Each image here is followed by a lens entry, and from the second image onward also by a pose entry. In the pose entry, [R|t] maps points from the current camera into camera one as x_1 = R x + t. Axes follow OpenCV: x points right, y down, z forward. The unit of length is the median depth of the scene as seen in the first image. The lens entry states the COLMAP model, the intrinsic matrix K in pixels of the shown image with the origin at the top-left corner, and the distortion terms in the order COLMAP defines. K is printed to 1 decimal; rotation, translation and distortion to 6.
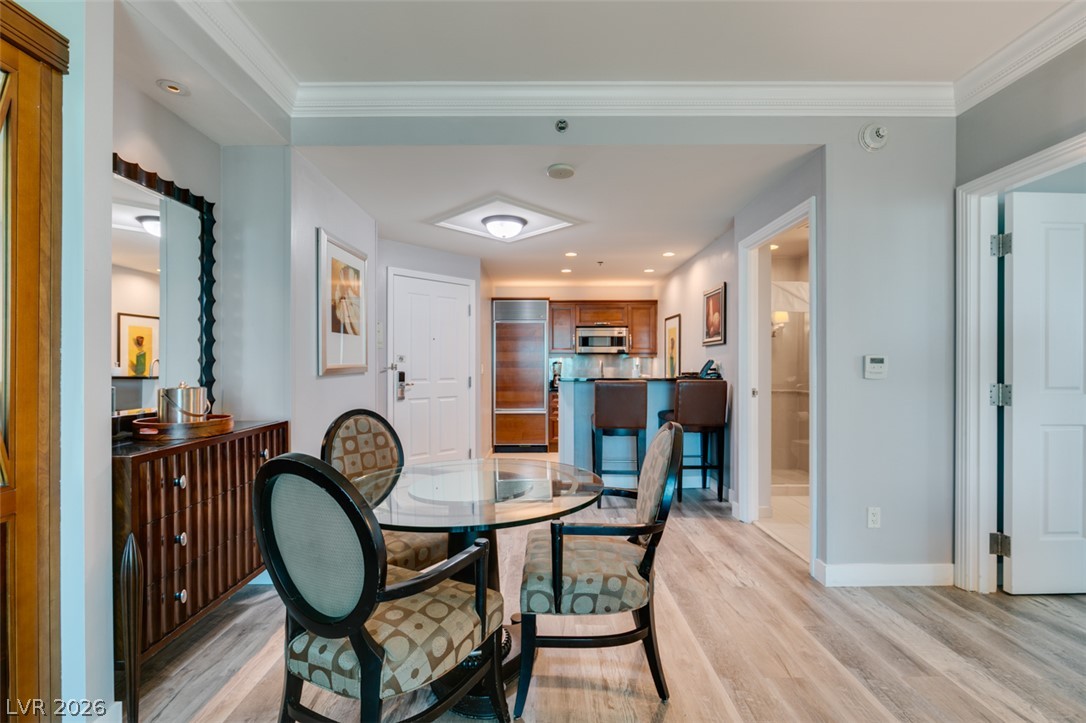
lens RADIAL K [[484.7, 0, 540.1], [0, 484.7, 365.5], [0, 0, 1]] dist [-0.002506, -0.000686]
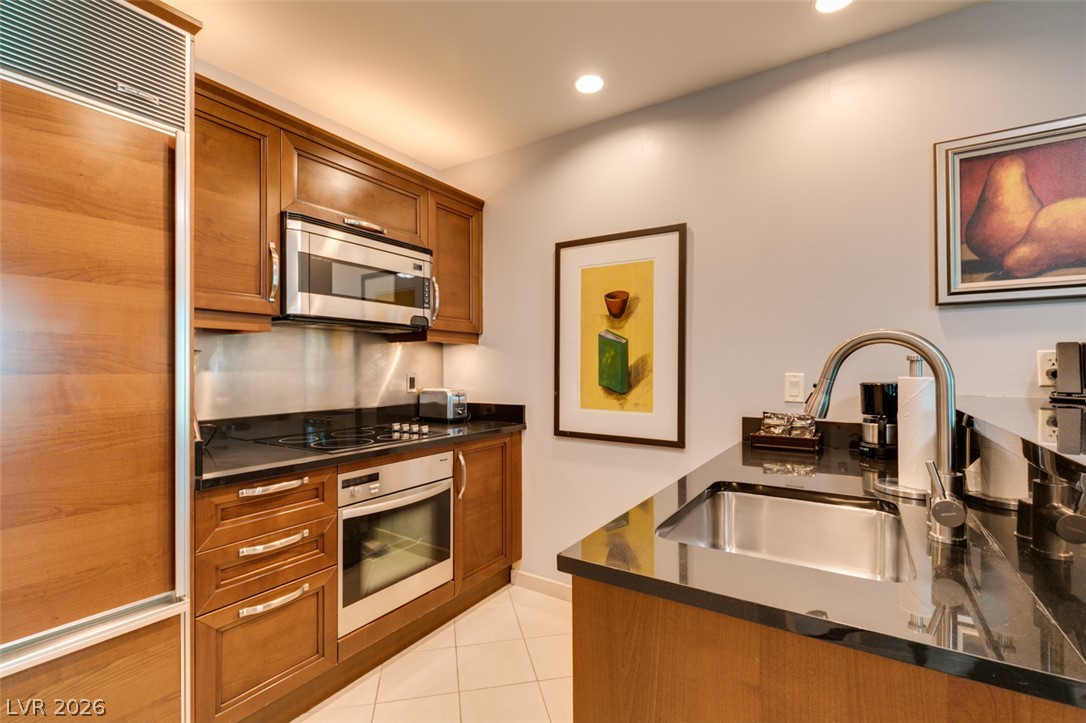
lens RADIAL K [[484.7, 0, 540.1], [0, 484.7, 365.5], [0, 0, 1]] dist [-0.002506, -0.000686]
pose [[0.546139, 0.001875, 0.837693, -0.181276], [0.001767, 0.999993, -0.003391, 0.005768], [-0.837693, 0.003332, 0.546131, 1.979221]]
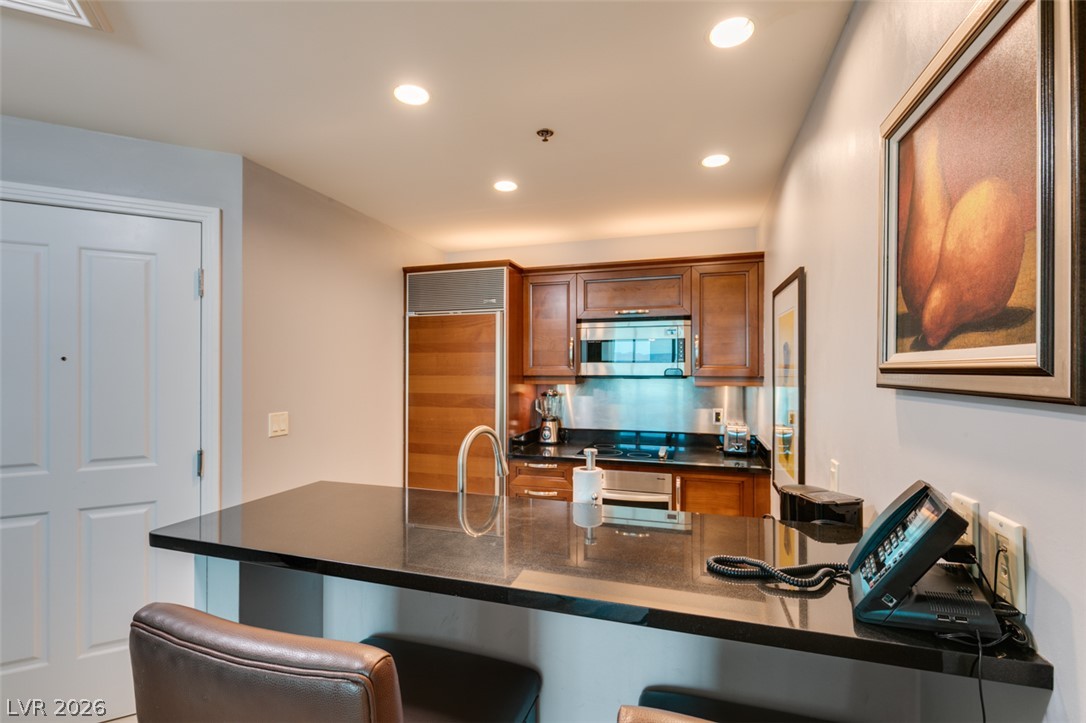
lens RADIAL K [[484.7, 0, 540.1], [0, 484.7, 365.5], [0, 0, 1]] dist [-0.002506, -0.000686]
pose [[0.953386, -0.001440, -0.301750, 0.489070], [0.000056, 0.999989, -0.004596, -0.090350], [0.301753, 0.004365, 0.953376, 1.429317]]
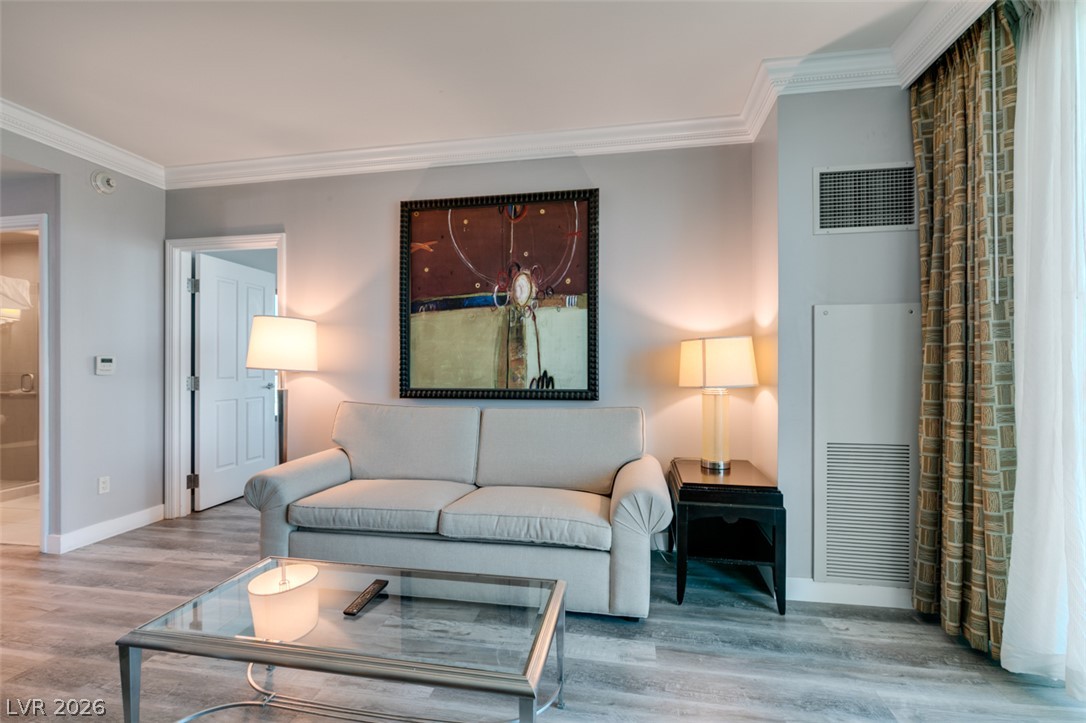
lens RADIAL K [[484.7, 0, 540.1], [0, 484.7, 365.5], [0, 0, 1]] dist [-0.002506, -0.000686]
pose [[0.176522, -0.001028, 0.984296, -0.350344], [-0.000300, 0.999999, 0.001098, 0.001281], [-0.984297, -0.000489, 0.176521, -0.341454]]
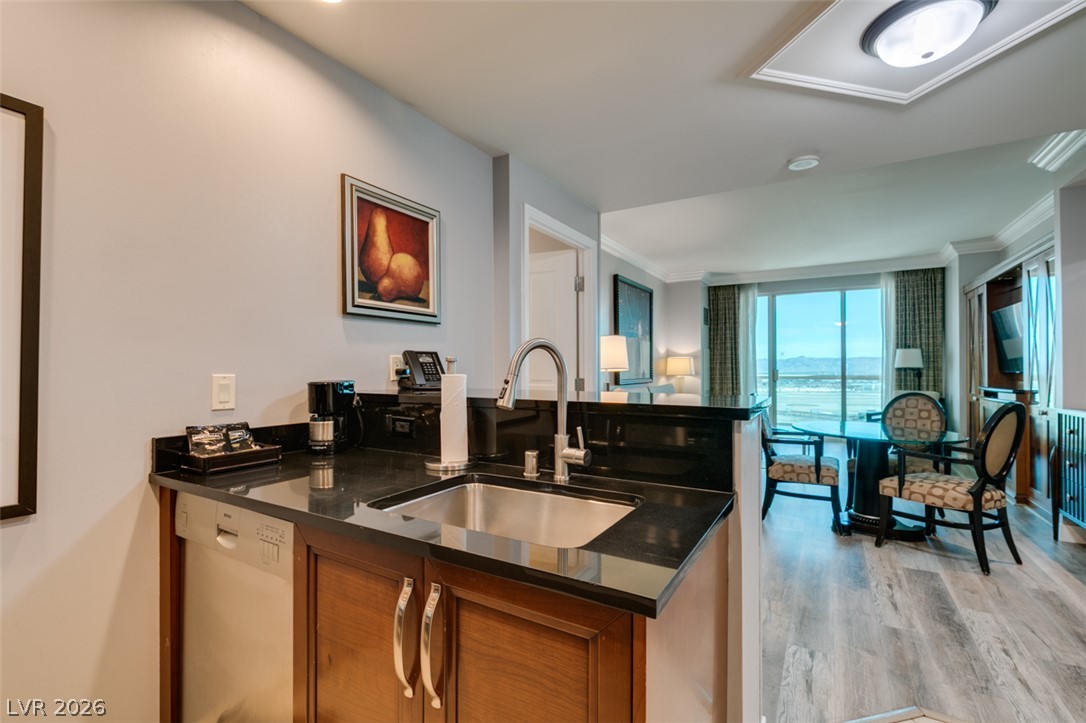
lens RADIAL K [[491.5, 0, 543.0], [0, 491.5, 361.5], [0, 0, 1]] dist [0.009040, -0.000431]
pose [[-0.864214, 0.007143, 0.503074, -0.003584], [0.000466, 0.999910, -0.013397, 0.008487], [-0.503124, -0.011344, -0.864140, 2.385698]]
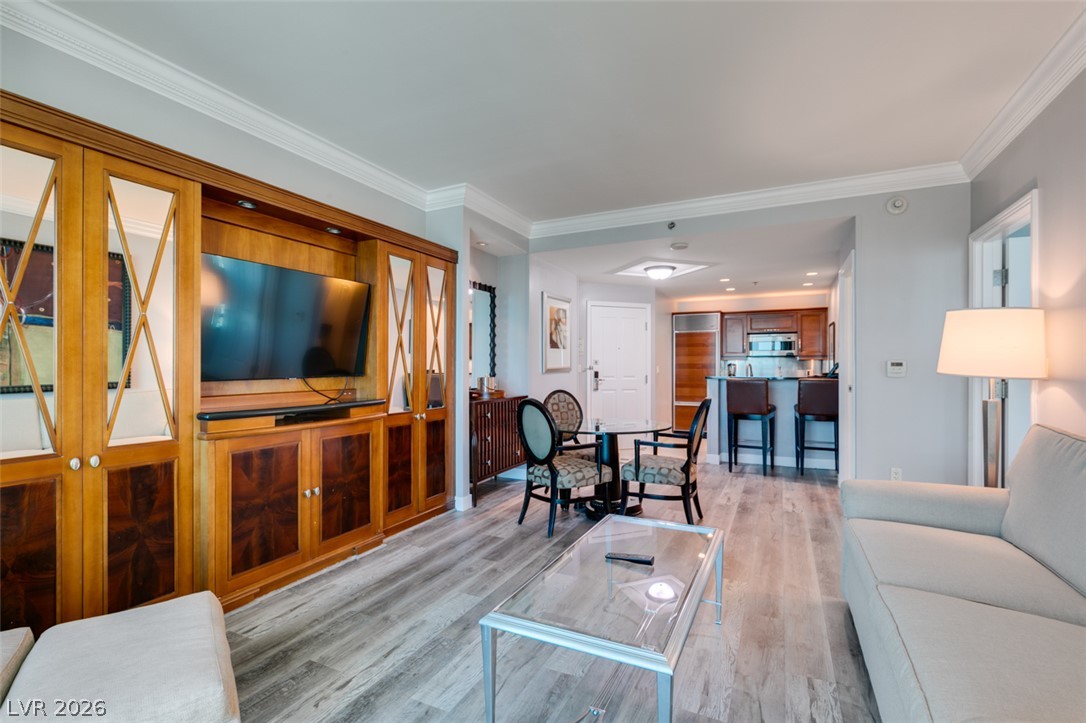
lens RADIAL K [[491.2, 0, 541.3], [0, 491.2, 365.5], [0, 0, 1]] dist [-0.001565, -0.001057]
pose [[0.899233, -0.000119, -0.437470, 0.388752], [-0.000613, 0.999999, -0.001532, -0.004165], [0.437469, 0.001646, 0.899232, -0.746022]]
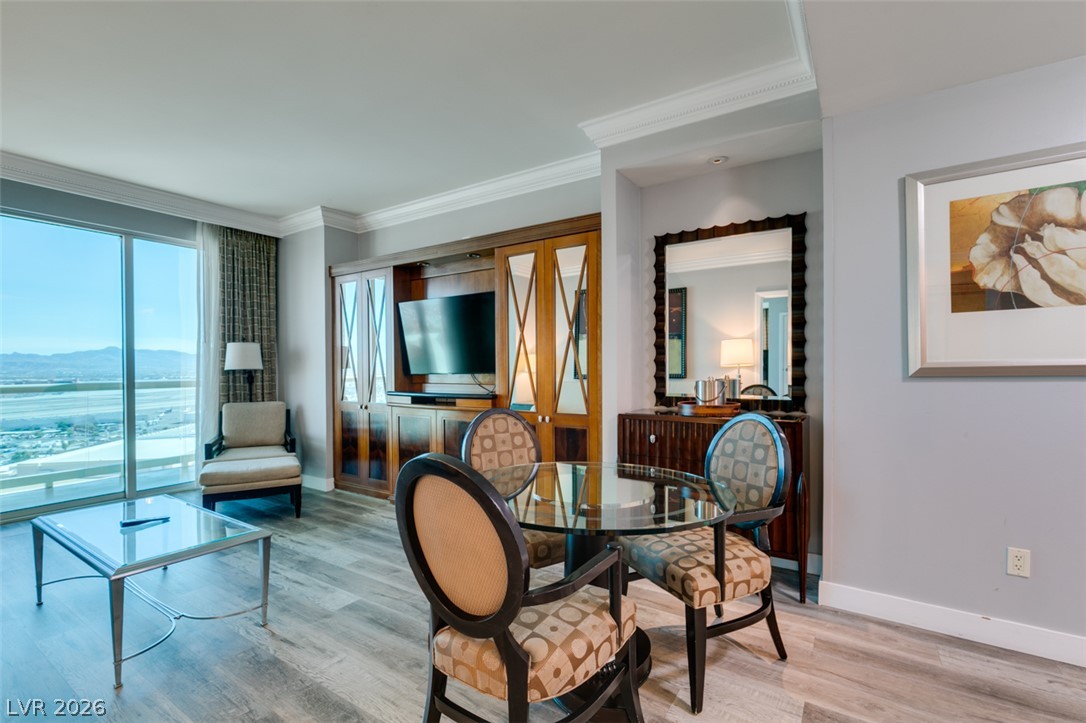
lens RADIAL K [[491.2, 0, 541.3], [0, 491.2, 365.5], [0, 0, 1]] dist [-0.001565, -0.001057]
pose [[-0.549030, 0.002183, -0.835800, 0.543702], [0.006906, 0.999974, -0.001925, 0.002519], [0.835774, -0.006829, -0.549031, 1.077388]]
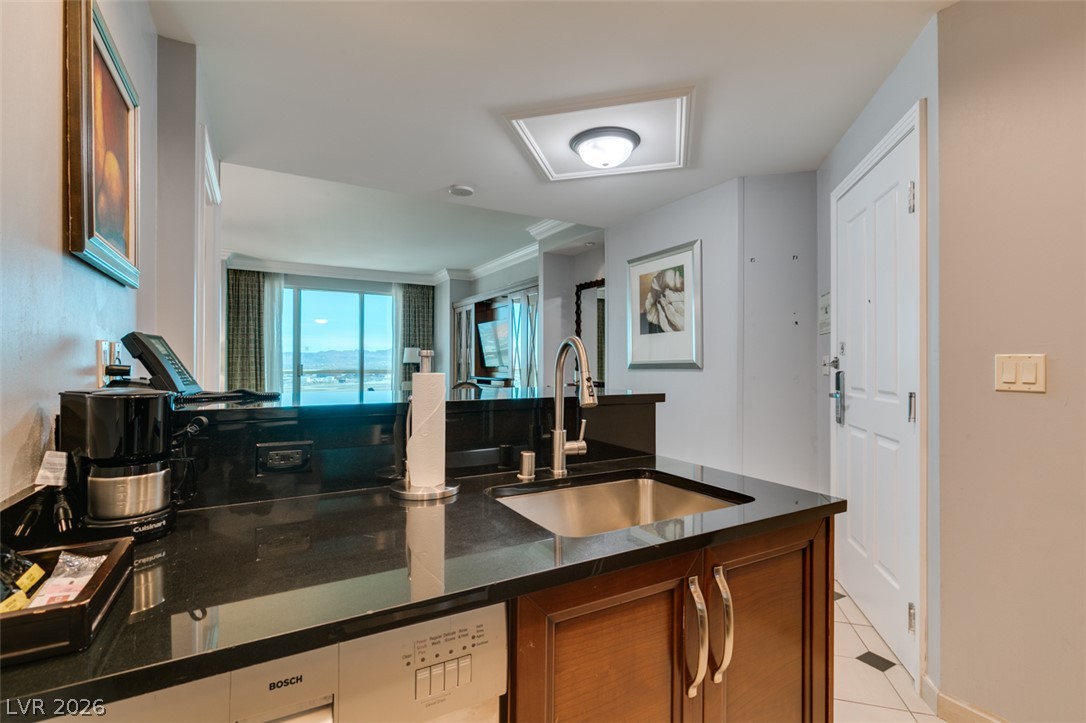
lens RADIAL K [[491.5, 0, 543.0], [0, 491.5, 361.5], [0, 0, 1]] dist [0.009040, -0.000431]
pose [[-0.864547, -0.003337, -0.502541, 0.517991], [-0.002092, 0.999993, -0.003041, 0.006373], [0.502548, -0.001577, -0.864548, 2.377131]]
